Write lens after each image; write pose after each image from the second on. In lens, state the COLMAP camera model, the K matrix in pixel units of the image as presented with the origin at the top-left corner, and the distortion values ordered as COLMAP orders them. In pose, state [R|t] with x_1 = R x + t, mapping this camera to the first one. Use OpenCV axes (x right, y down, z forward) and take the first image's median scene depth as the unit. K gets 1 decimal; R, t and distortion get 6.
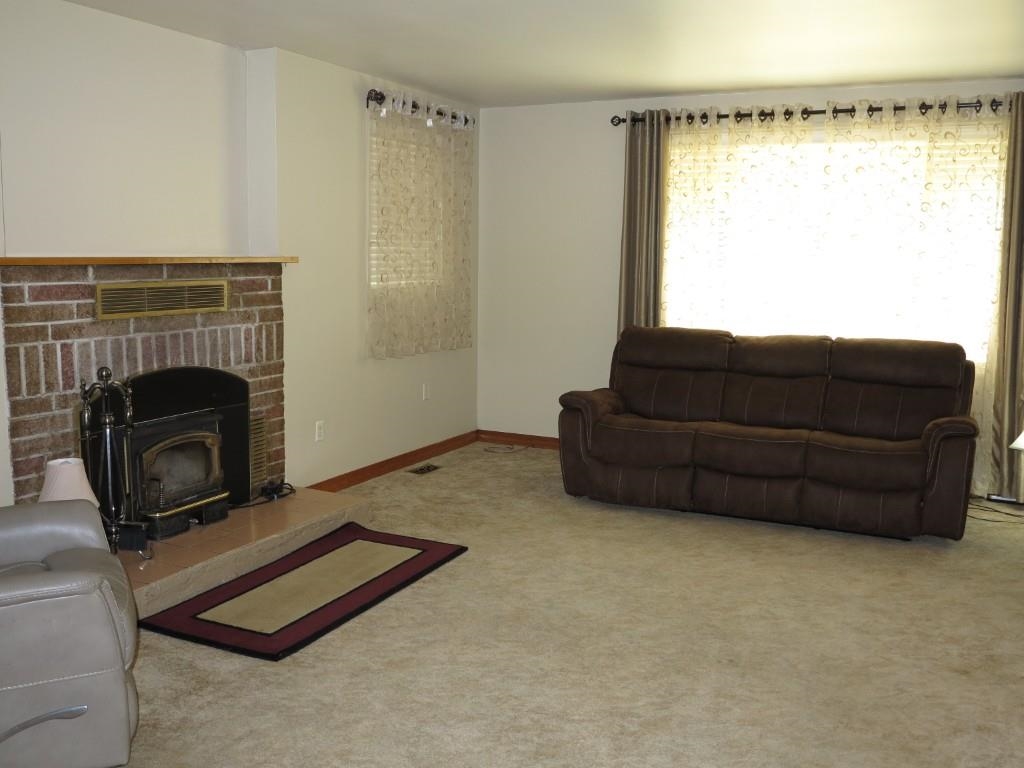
lens RADIAL K [[948.0, 0, 502.1], [0, 948.0, 386.3], [0, 0, 1]] dist [-0.052605, 0.000000]
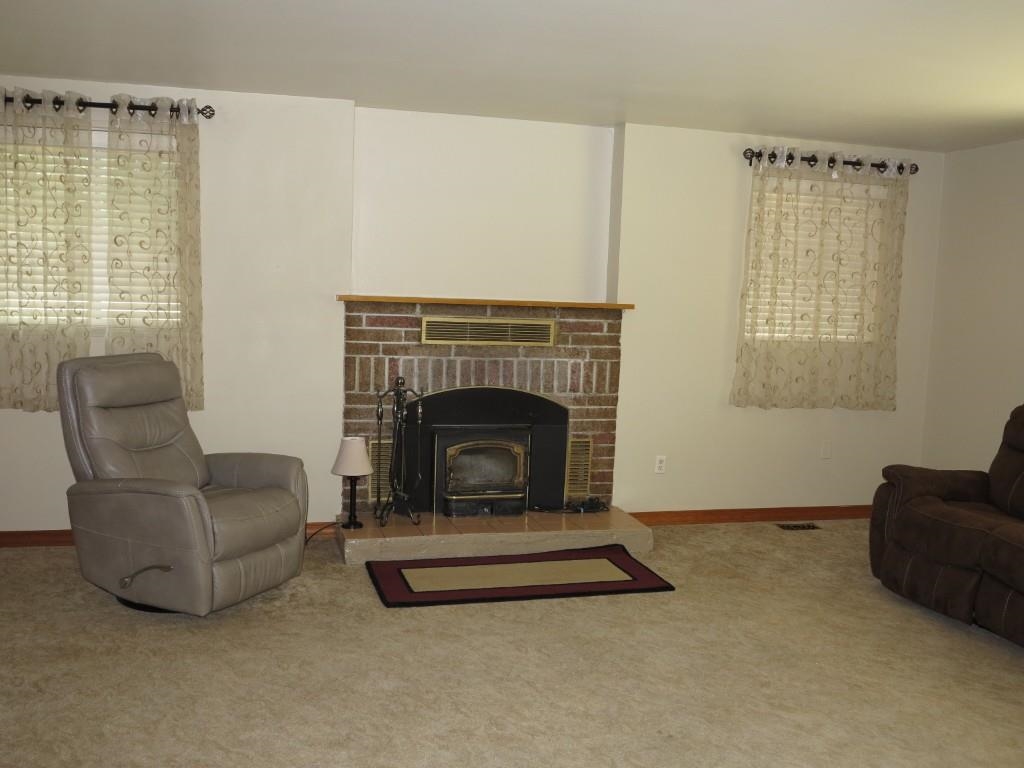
lens RADIAL K [[948.0, 0, 508.0], [0, 948.0, 382.2], [0, 0, 1]] dist [-0.052605, 0.000000]
pose [[0.661717, 0.088248, -0.744542, 0.581935], [-0.132493, 0.991184, -0.000273, -0.027248], [0.737954, 0.098827, 0.667575, 0.157644]]
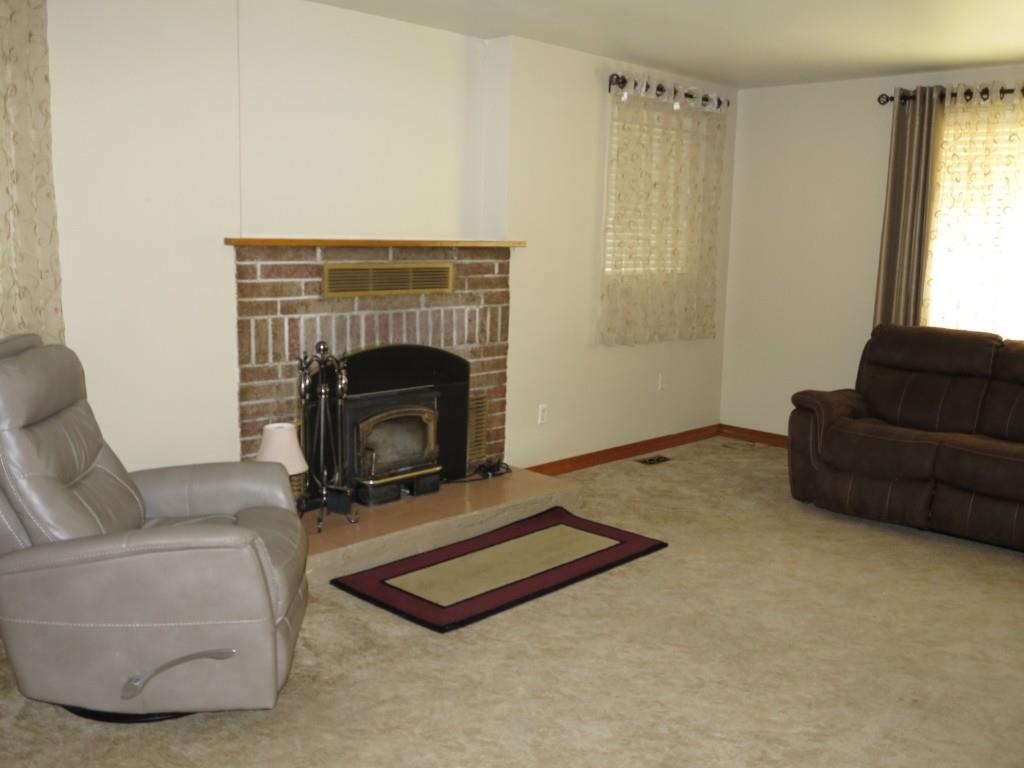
lens RADIAL K [[948.0, 0, 503.5], [0, 948.0, 387.9], [0, 0, 1]] dist [-0.052605, 0.000000]
pose [[0.950094, 0.060862, -0.305968, 0.089650], [-0.055510, 0.998115, 0.026171, -0.005838], [0.306984, -0.007880, 0.951682, 0.024204]]
